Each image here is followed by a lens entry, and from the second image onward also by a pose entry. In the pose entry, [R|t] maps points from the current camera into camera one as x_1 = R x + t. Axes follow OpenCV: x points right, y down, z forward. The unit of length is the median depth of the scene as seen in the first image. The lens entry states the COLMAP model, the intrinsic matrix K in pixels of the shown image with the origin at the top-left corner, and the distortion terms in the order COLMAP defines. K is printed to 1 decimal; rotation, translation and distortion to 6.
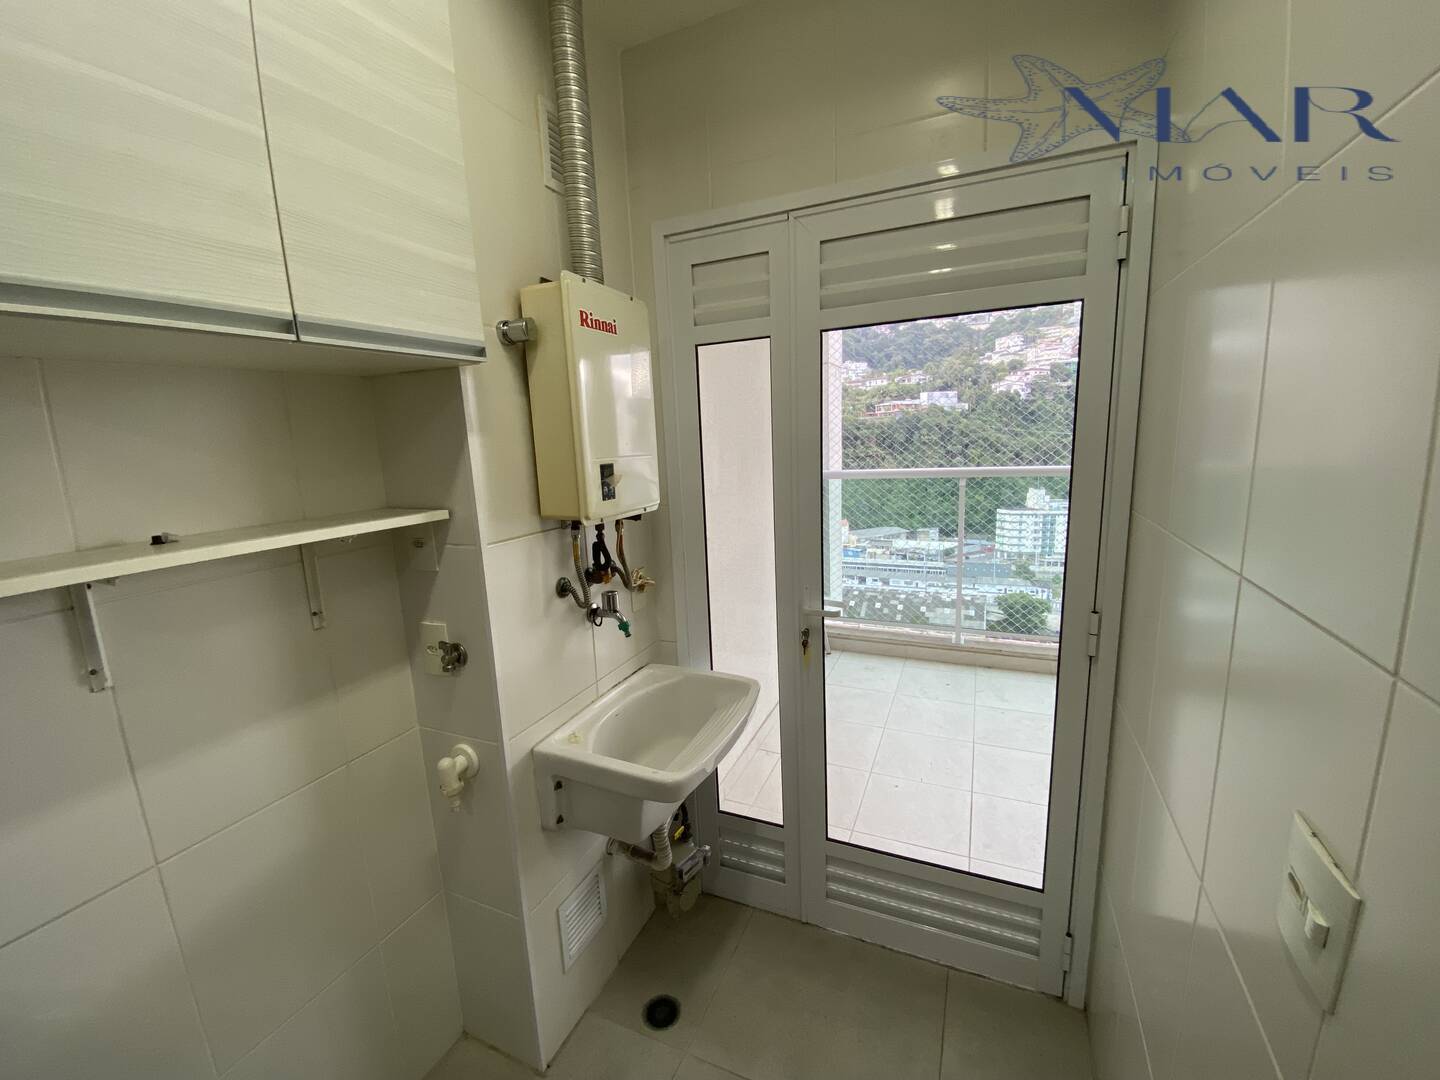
lens RADIAL K [[589.7, 0, 720.0], [0, 589.7, 540.0], [0, 0, 1]] dist [0.029217, -0.025453]
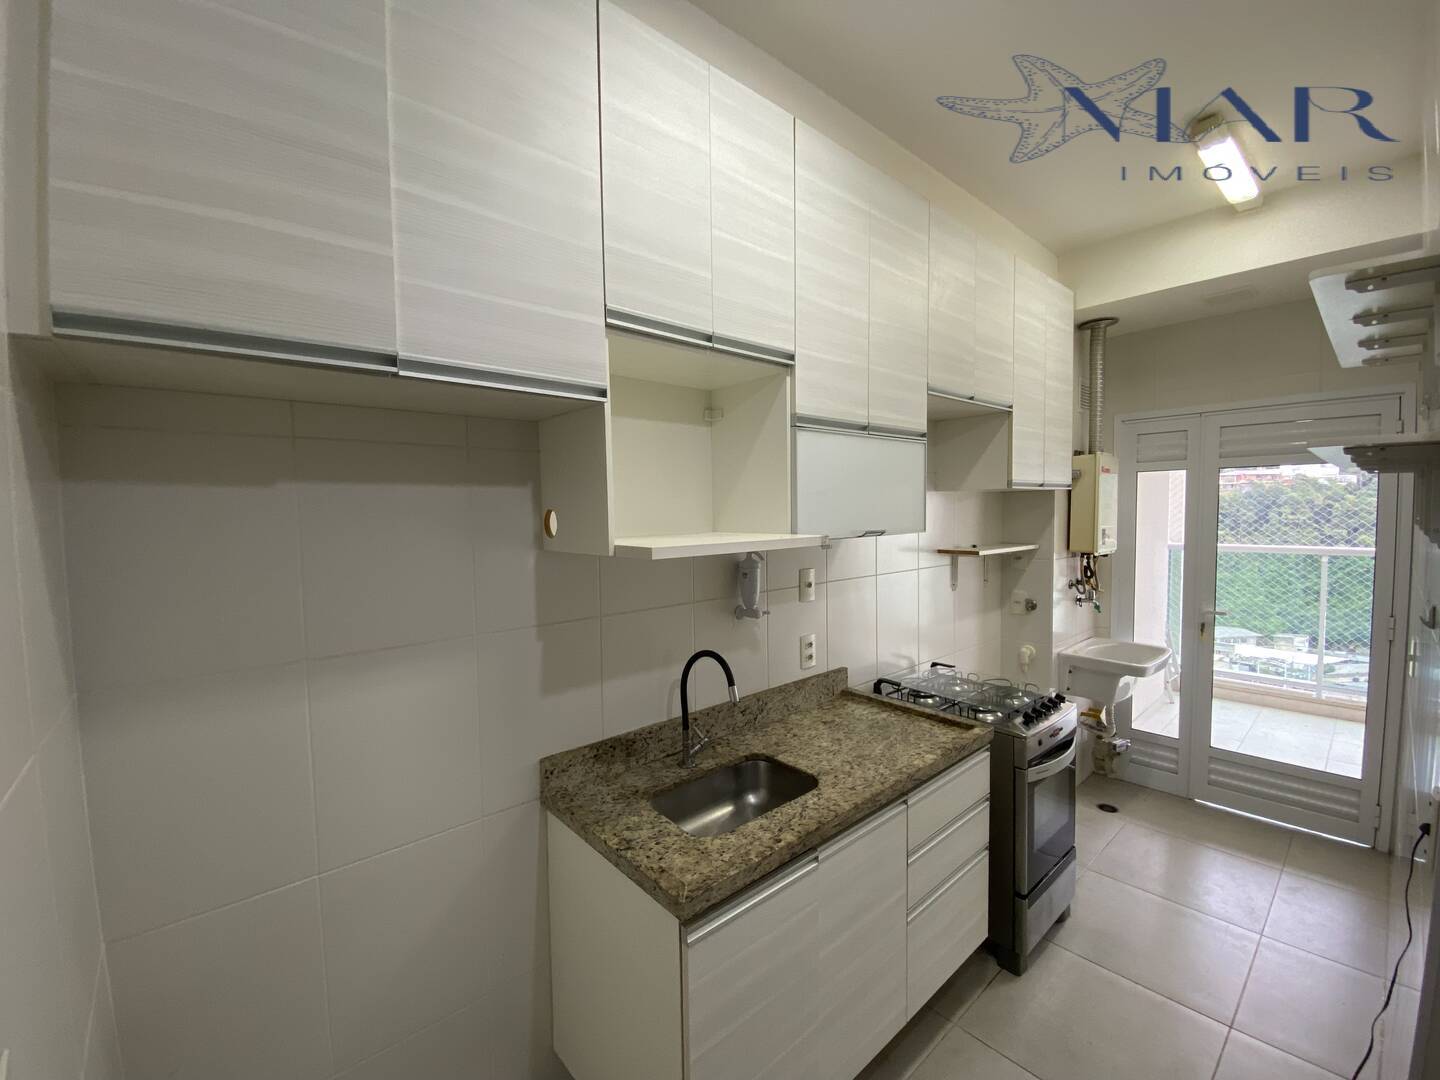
lens RADIAL K [[589.7, 0, 720.0], [0, 589.7, 540.0], [0, 0, 1]] dist [0.029217, -0.025453]
pose [[0.906334, 0.051803, -0.419374, -0.479180], [-0.098963, 0.990878, -0.091476, 0.224248], [0.410809, 0.124410, 0.903193, -1.402970]]
